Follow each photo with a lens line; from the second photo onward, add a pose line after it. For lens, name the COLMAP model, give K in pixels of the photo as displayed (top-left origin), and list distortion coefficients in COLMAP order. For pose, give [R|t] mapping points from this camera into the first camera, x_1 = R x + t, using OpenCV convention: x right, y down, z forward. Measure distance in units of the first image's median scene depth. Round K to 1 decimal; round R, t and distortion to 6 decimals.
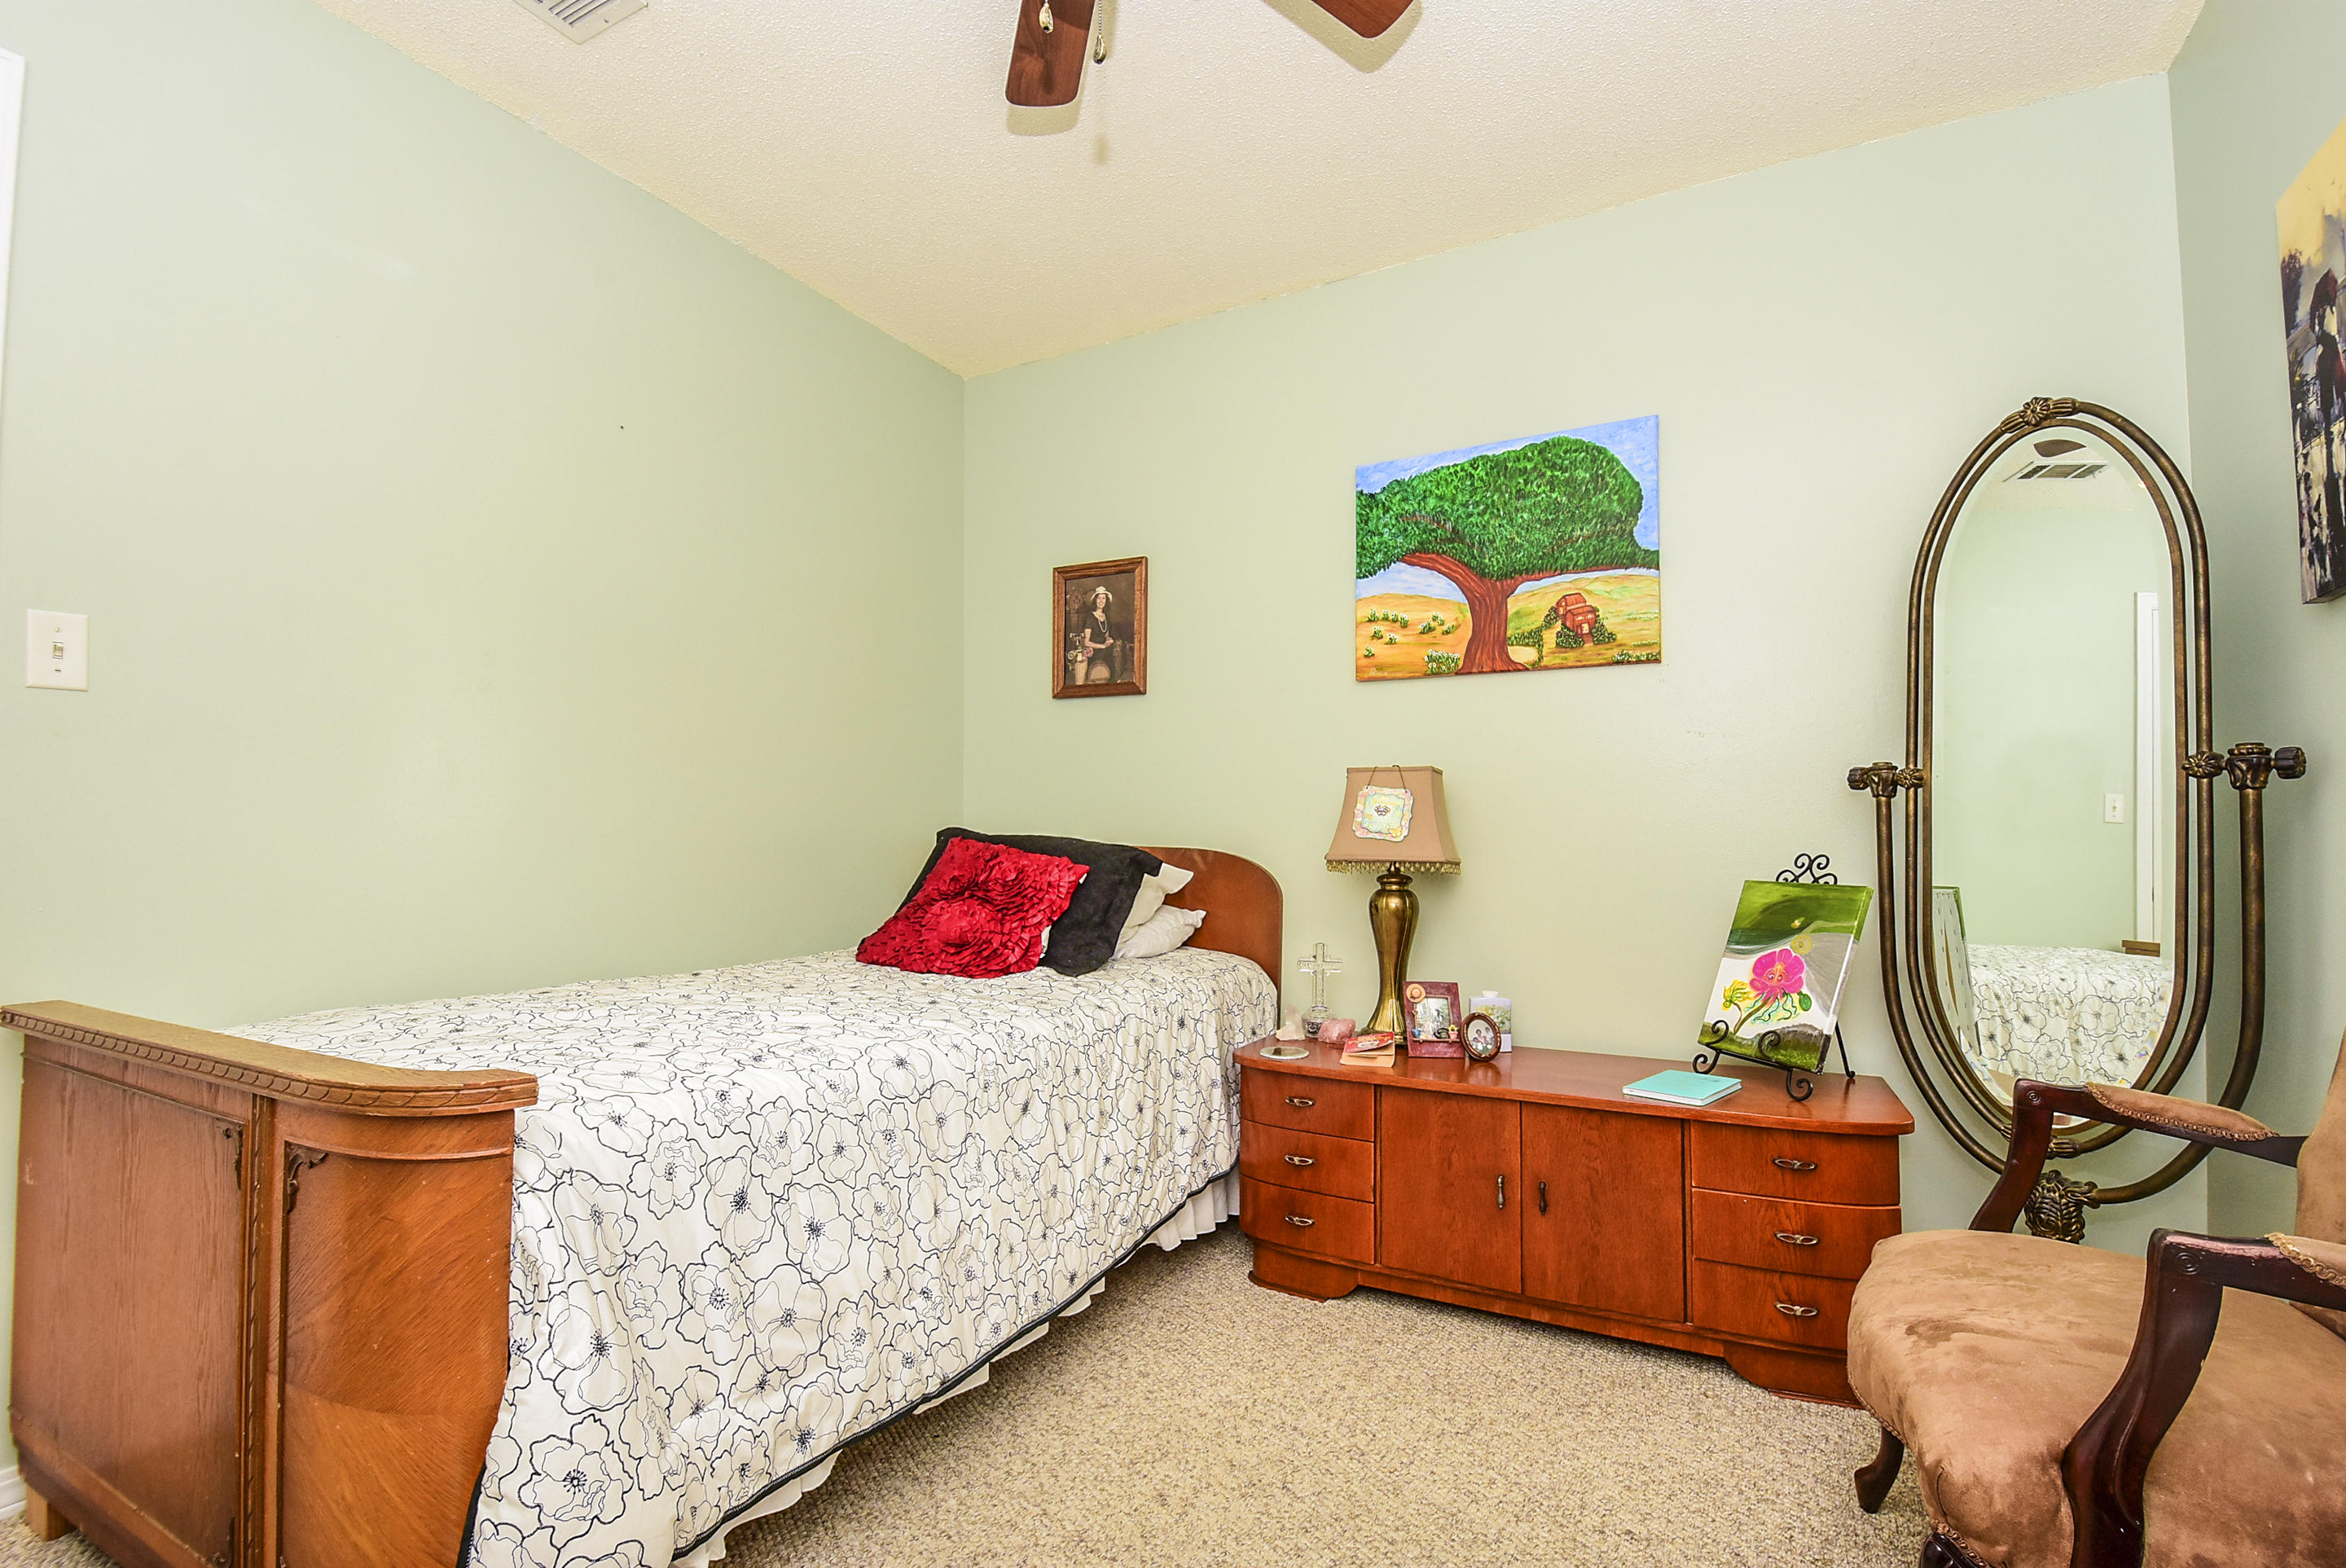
lens RADIAL K [[1044.6, 0, 1163.7], [0, 1044.6, 803.8], [0, 0, 1]] dist [0.017754, -0.020414]
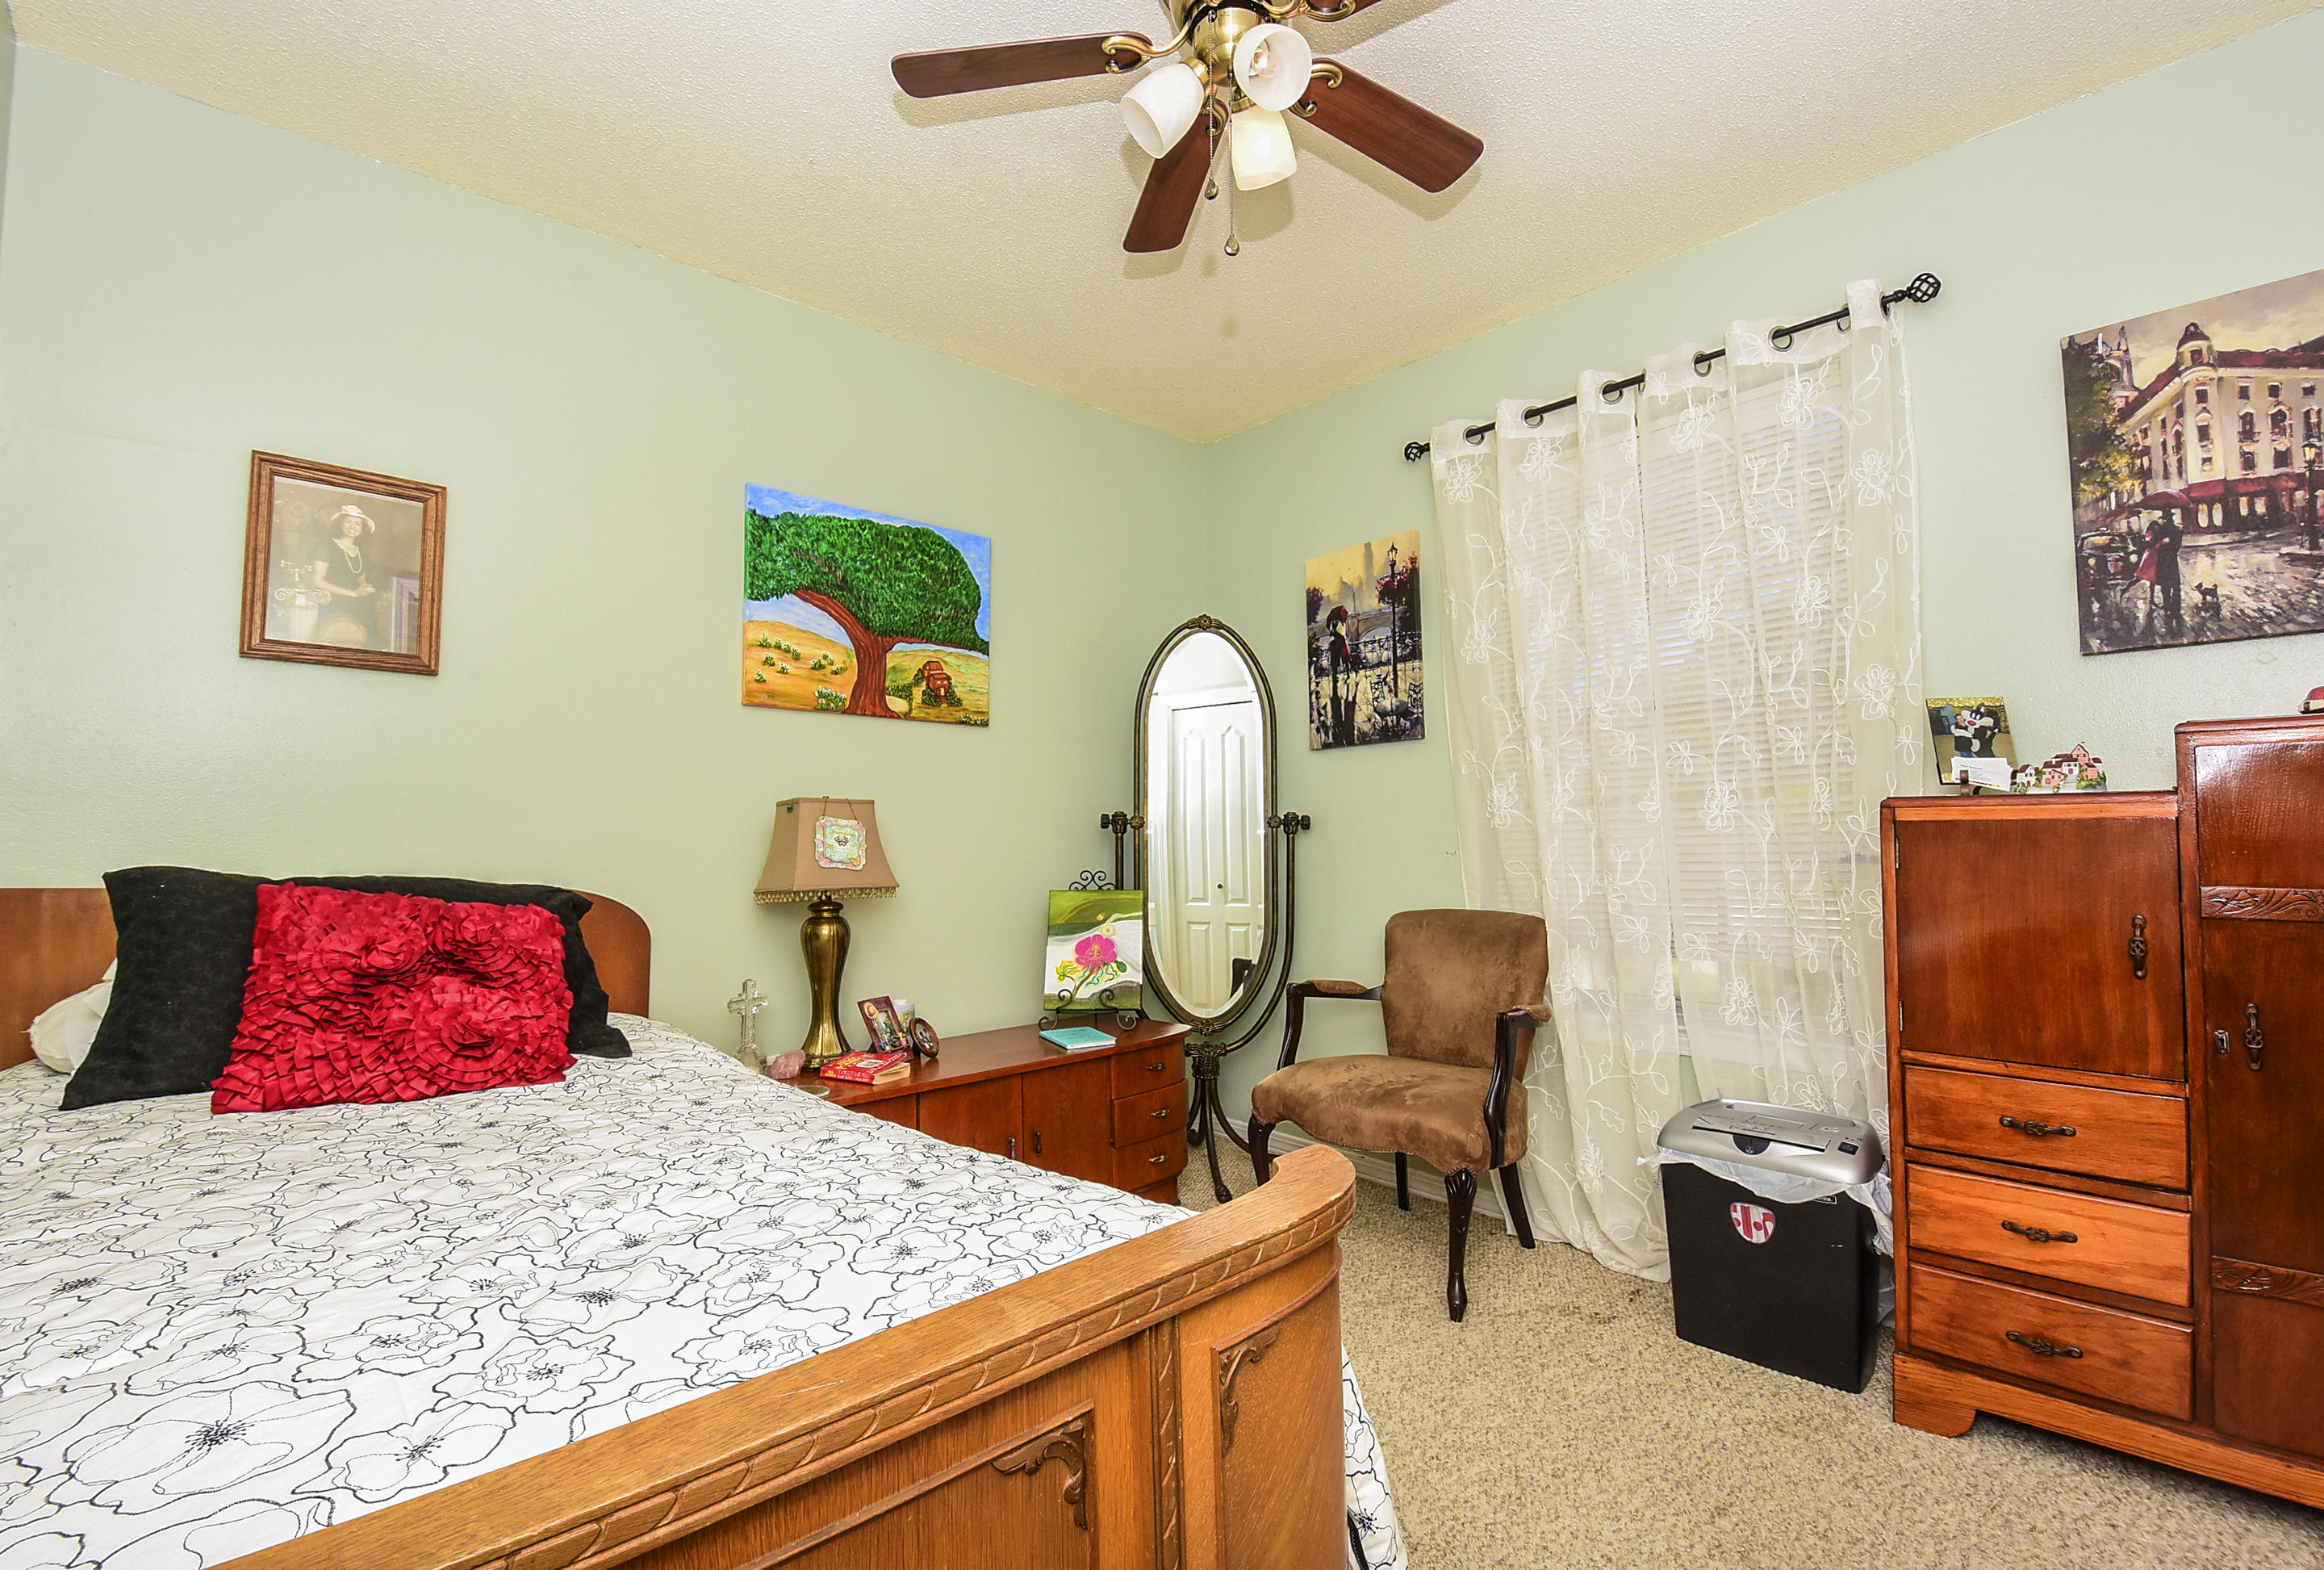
lens RADIAL K [[1049.7, 0, 1163.4], [0, 1049.7, 805.9], [0, 0, 1]] dist [-0.000852, -0.000205]
pose [[0.318899, 0.029166, 0.947340, -0.655557], [-0.019607, 0.999516, -0.024173, -0.009045], [-0.947586, -0.010866, 0.319317, 0.352065]]
